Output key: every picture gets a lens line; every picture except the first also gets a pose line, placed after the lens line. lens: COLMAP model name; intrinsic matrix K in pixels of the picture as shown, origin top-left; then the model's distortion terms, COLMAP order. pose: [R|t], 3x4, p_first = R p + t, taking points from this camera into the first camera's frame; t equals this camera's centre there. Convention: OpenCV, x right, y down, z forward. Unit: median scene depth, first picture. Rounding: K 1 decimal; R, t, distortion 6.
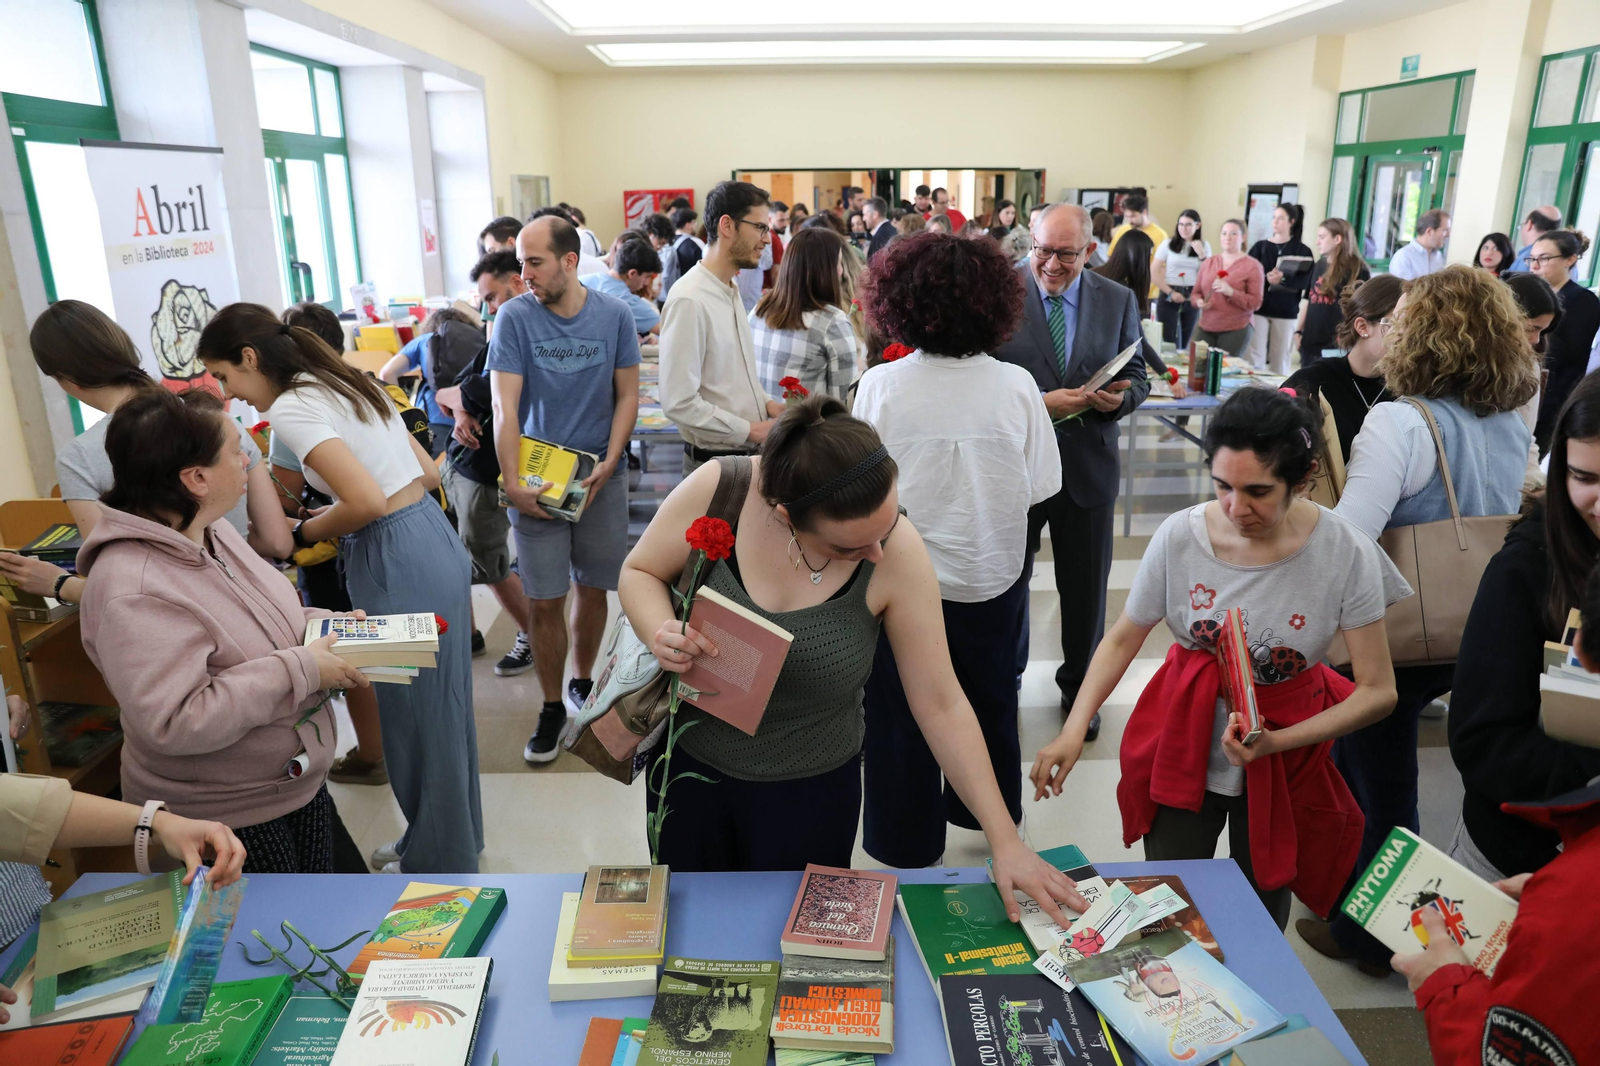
lens RADIAL K [[1087.2, 0, 800.0], [0, 1087.2, 533.0], [0, 0, 1]] dist [-0.110560, 0.081155]
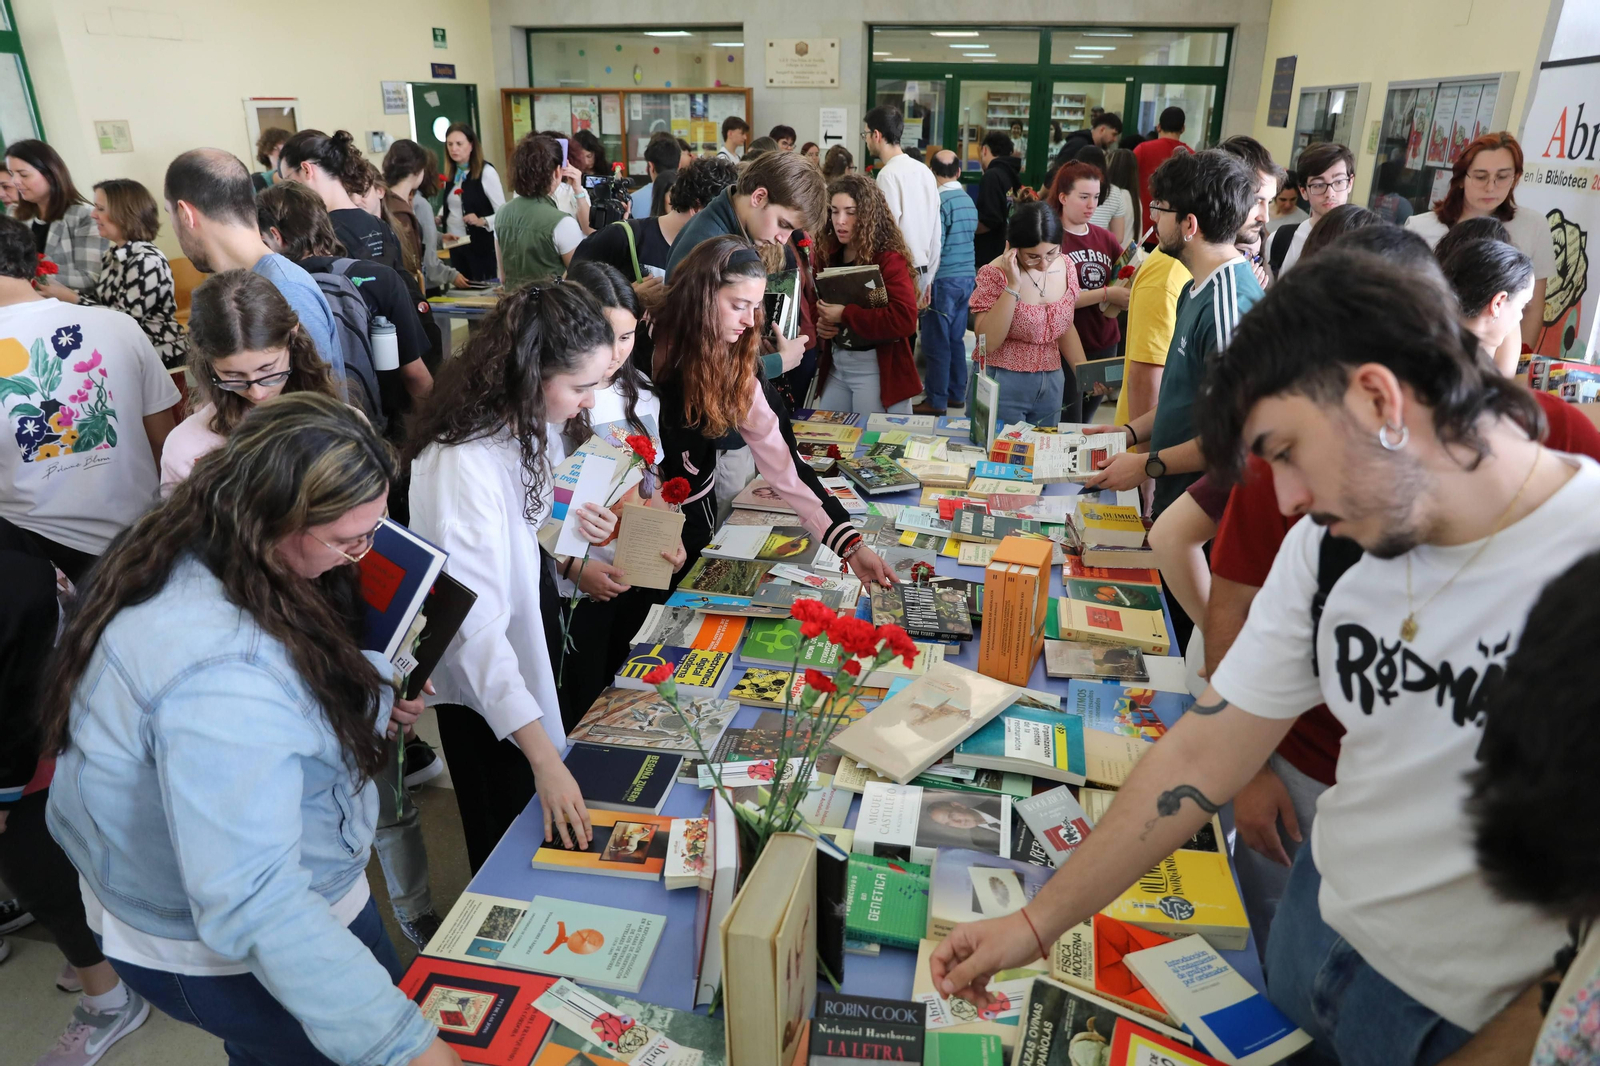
lens RADIAL K [[1080.2, 0, 800.0], [0, 1080.2, 533.0], [0, 0, 1]] dist [-0.104397, 0.073444]
pose [[-0.973610, -0.081904, 0.213014, -0.165571], [0.072874, 0.772942, 0.630277, -0.642255], [-0.216269, 0.629168, -0.746576, 1.994251]]
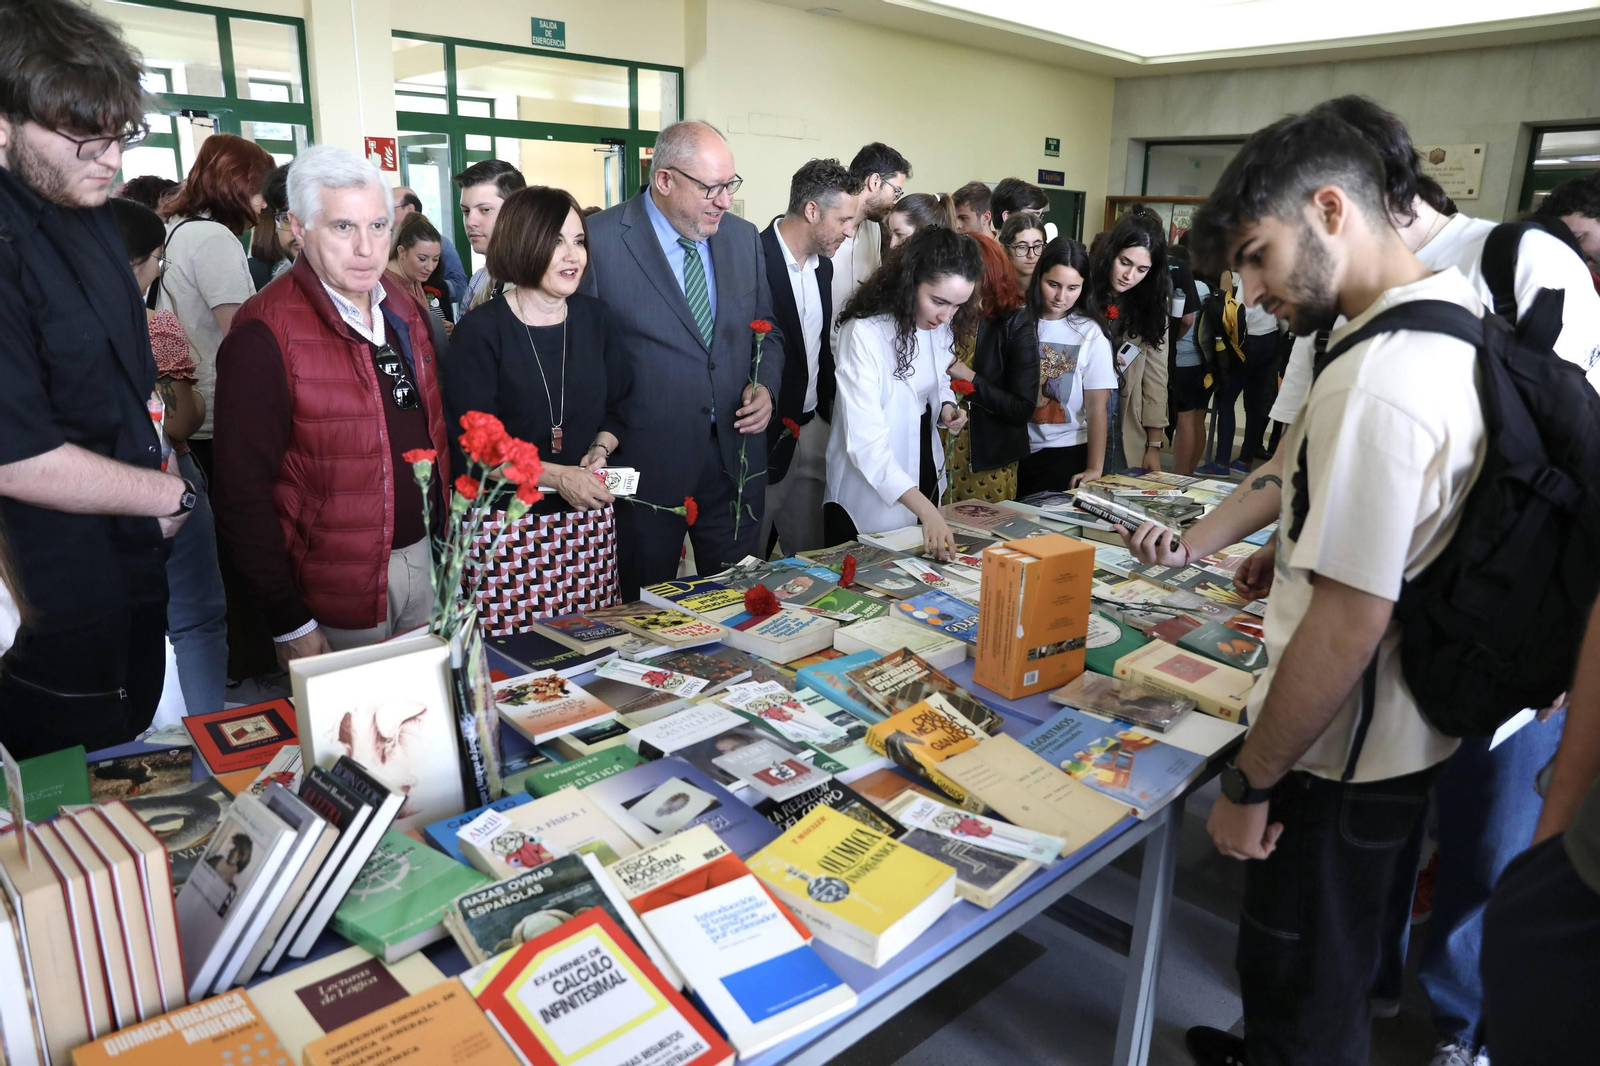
lens RADIAL K [[1087.2, 0, 800.0], [0, 1087.2, 533.0], [0, 0, 1]] dist [-0.110560, 0.081155]
pose [[-0.664629, -0.201900, 0.719378, -0.409734], [0.216514, 0.869447, 0.444054, -0.525075], [-0.715115, 0.450886, -0.534146, 1.897876]]
